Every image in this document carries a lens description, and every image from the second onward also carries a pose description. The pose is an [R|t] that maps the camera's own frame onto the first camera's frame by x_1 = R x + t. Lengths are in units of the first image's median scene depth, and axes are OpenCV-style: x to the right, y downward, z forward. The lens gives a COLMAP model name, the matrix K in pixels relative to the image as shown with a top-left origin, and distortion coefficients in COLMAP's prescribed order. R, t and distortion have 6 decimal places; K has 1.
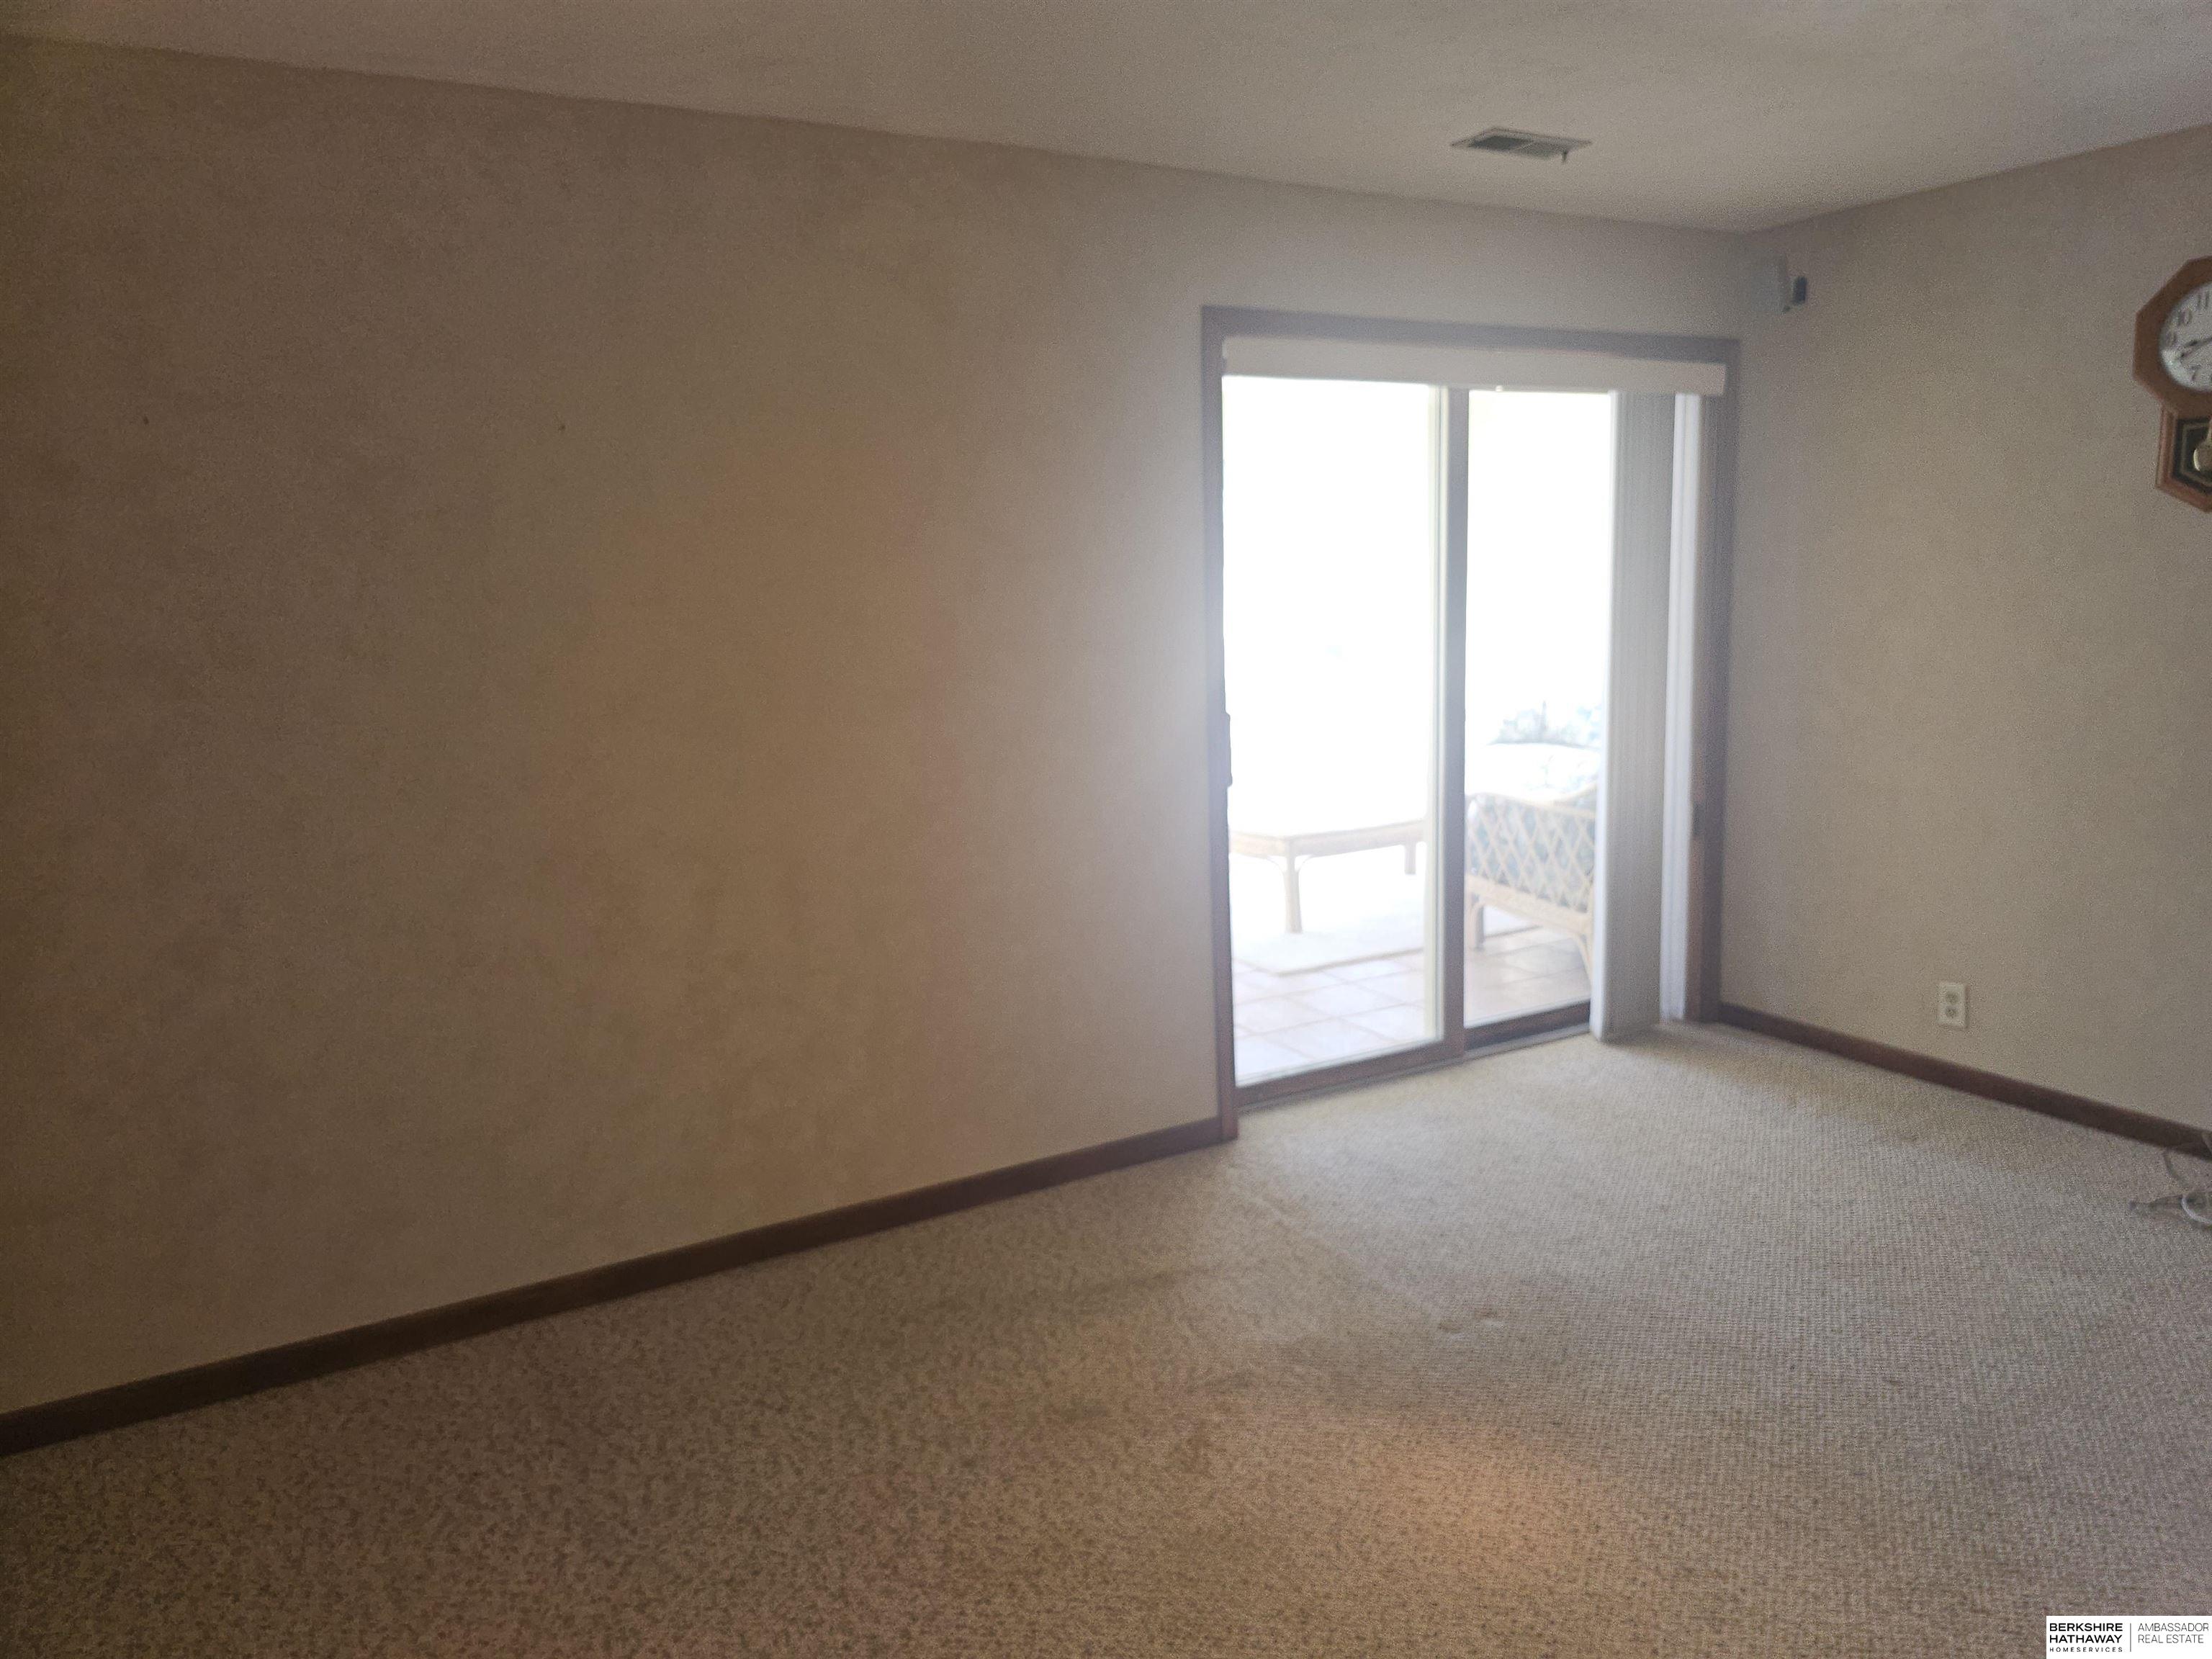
lens RADIAL K [[1502.1, 0, 1115.1], [0, 1502.1, 834.2], [0, 0, 1]] dist [0.071481, -0.065582]
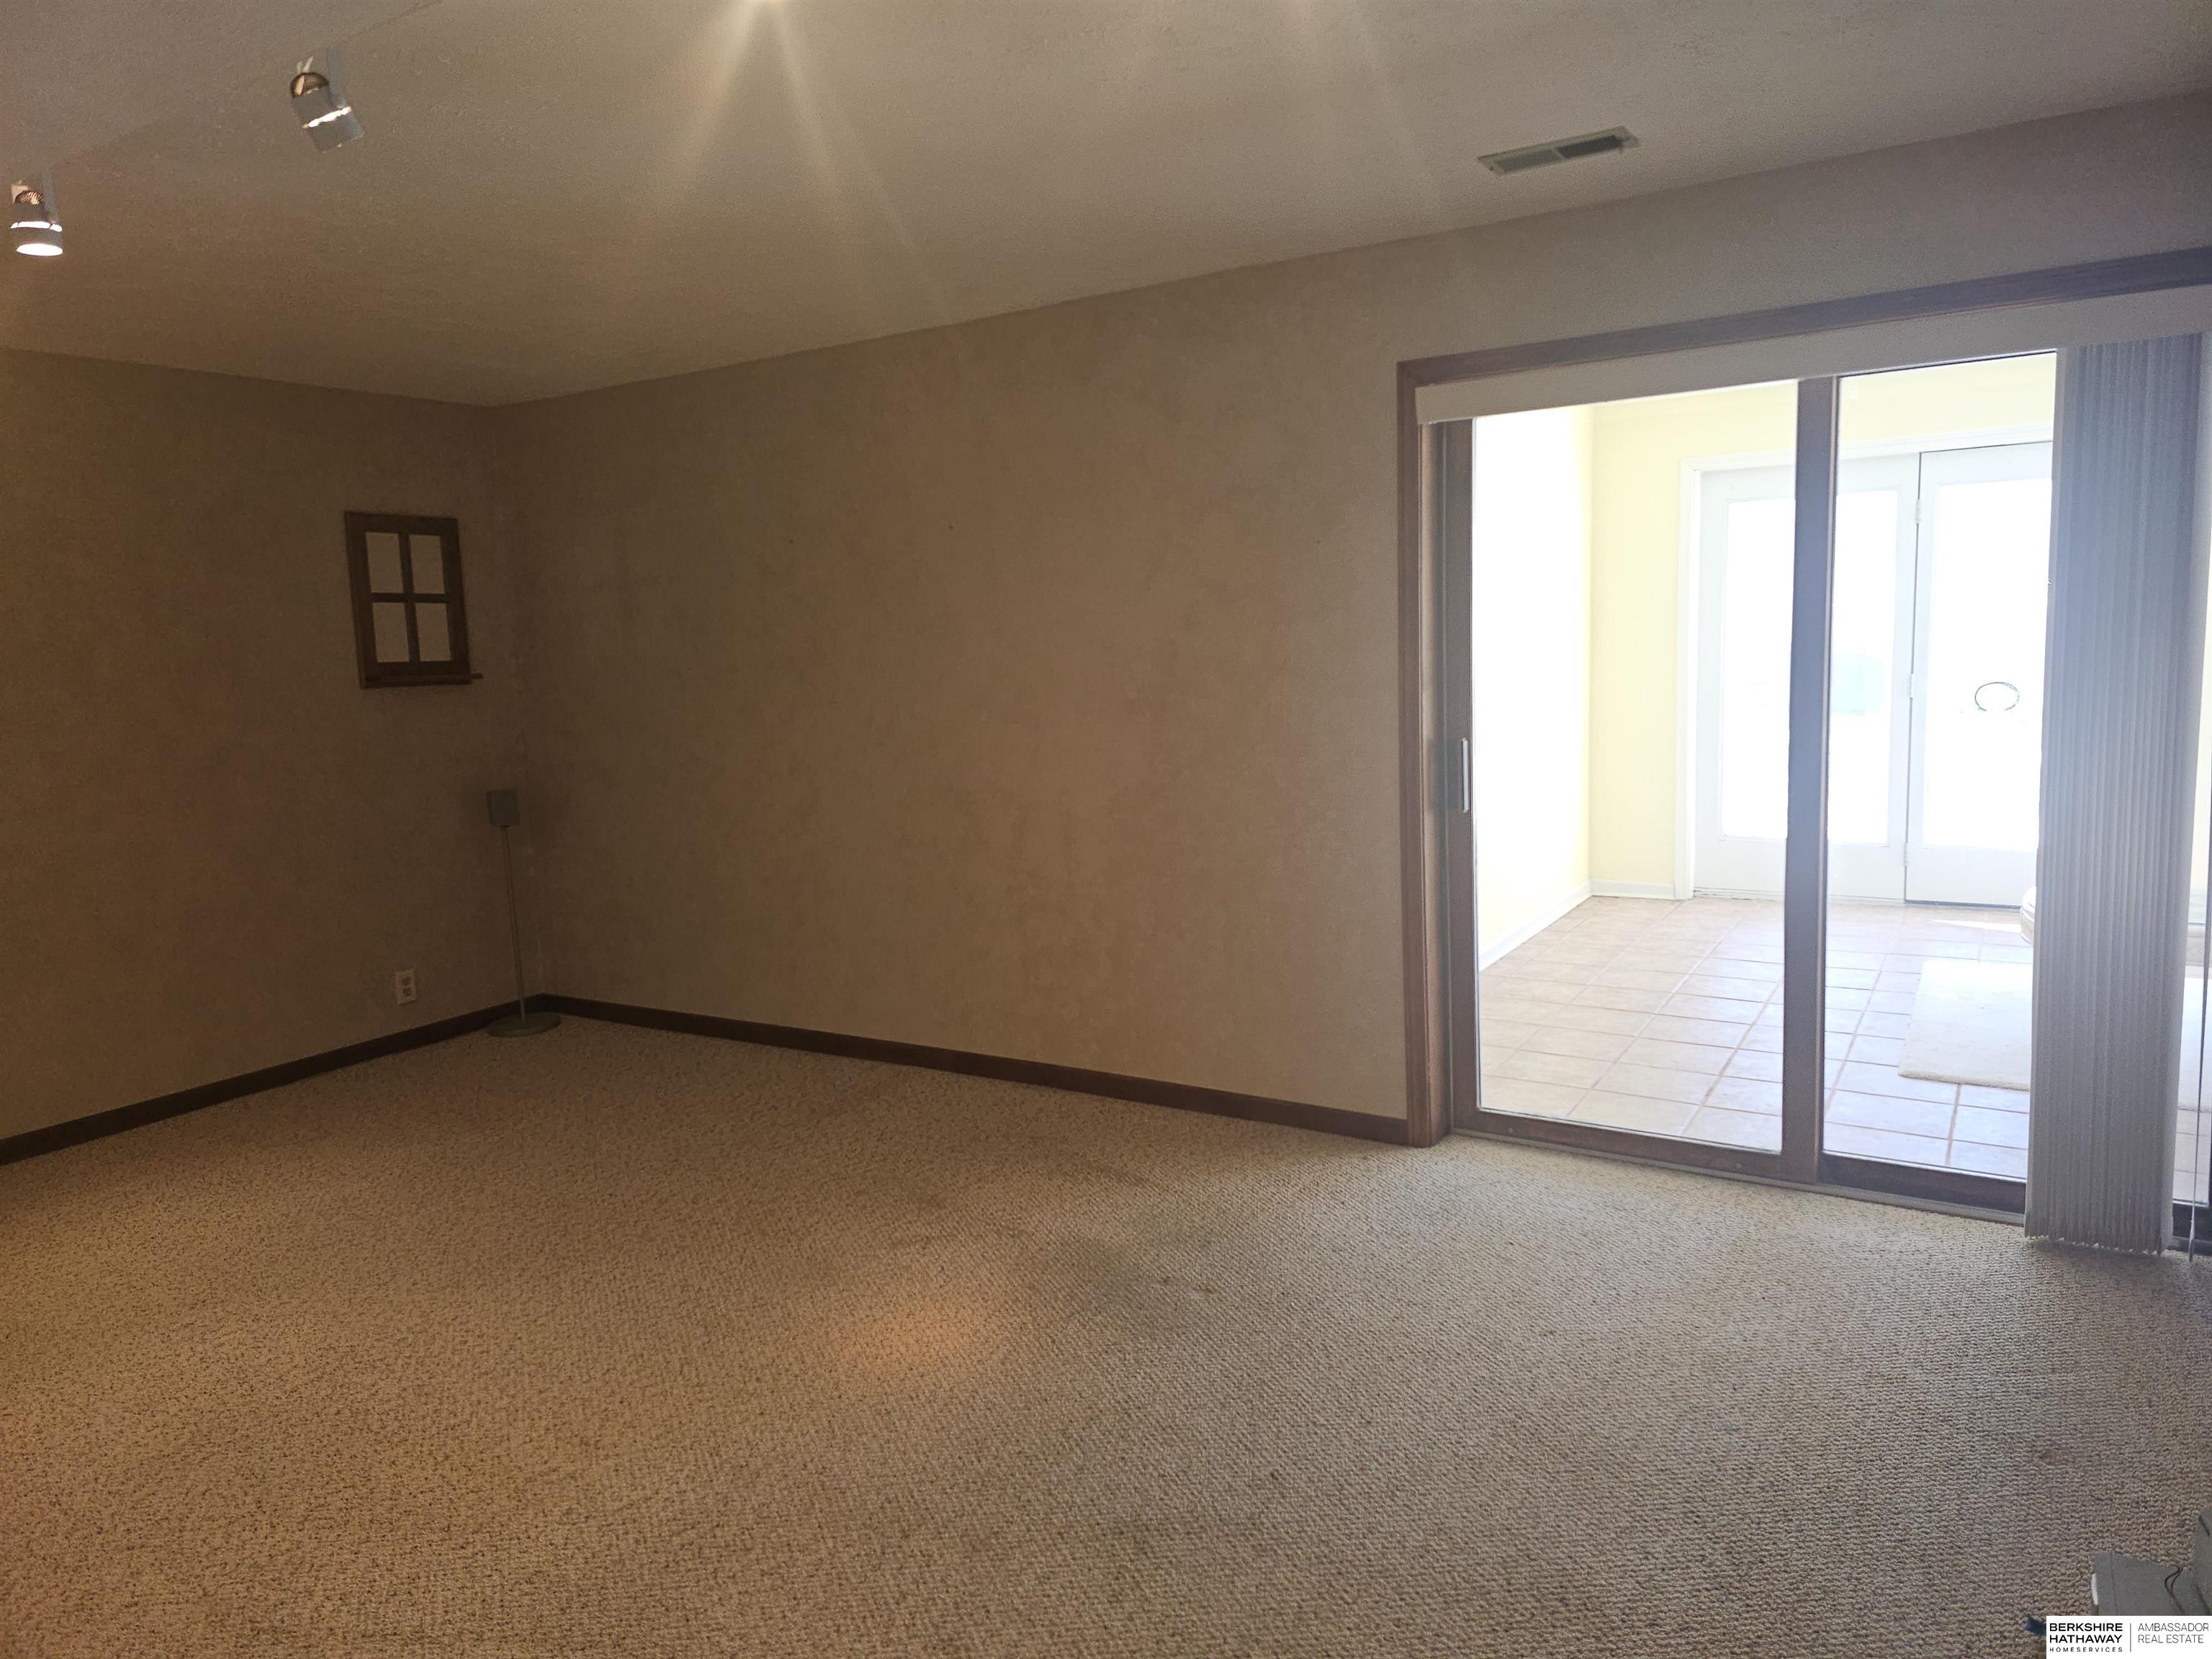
lens RADIAL K [[1502.1, 0, 1119.7], [0, 1502.1, 821.7], [0, 0, 1]] dist [0.071481, -0.065582]
pose [[0.469067, 0.126069, -0.874118, 0.998330], [-0.125738, 0.989210, 0.075195, -0.083547], [0.874166, 0.074638, 0.479858, 0.345552]]
